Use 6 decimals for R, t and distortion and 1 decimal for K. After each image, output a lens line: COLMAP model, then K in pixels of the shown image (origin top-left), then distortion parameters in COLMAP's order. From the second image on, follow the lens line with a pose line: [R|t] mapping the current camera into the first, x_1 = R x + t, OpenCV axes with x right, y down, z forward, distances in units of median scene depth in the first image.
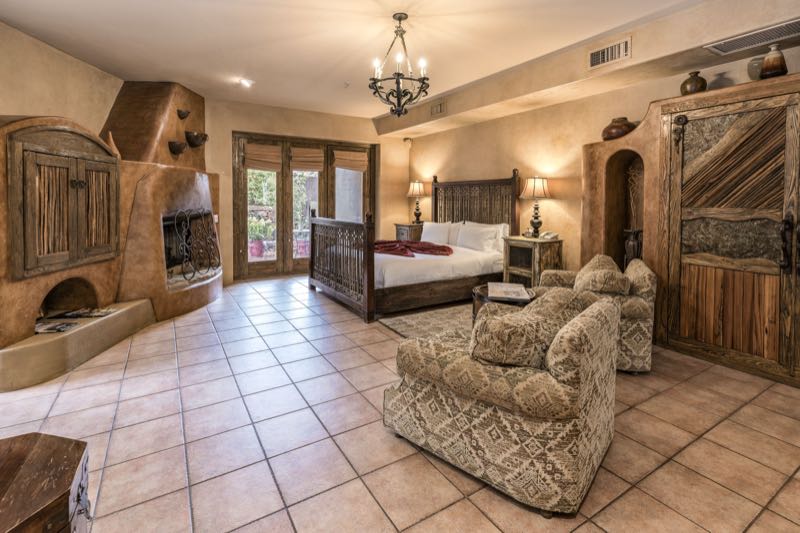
lens RADIAL K [[377.6, 0, 367.9], [0, 377.6, 207.0], [0, 0, 1]] dist [0.001434, 0.000104]
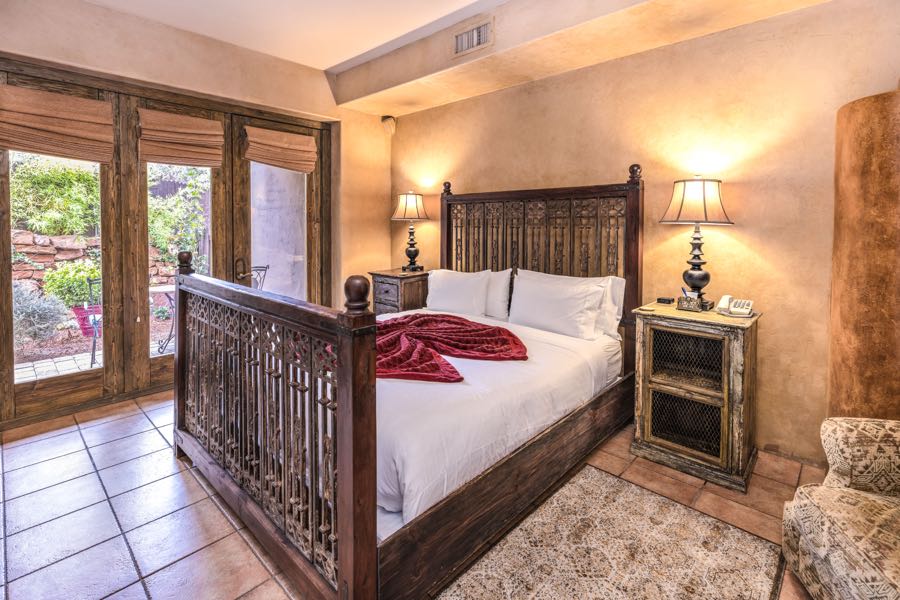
lens RADIAL K [[424.8, 0, 413.9], [0, 424.8, 233.1], [0, 0, 1]] dist [0.001434, 0.000104]
pose [[0.966644, -0.006112, 0.256052, -0.023018], [0.005961, 0.999981, 0.001364, -0.011334], [-0.256055, 0.000207, 0.966662, 0.426976]]
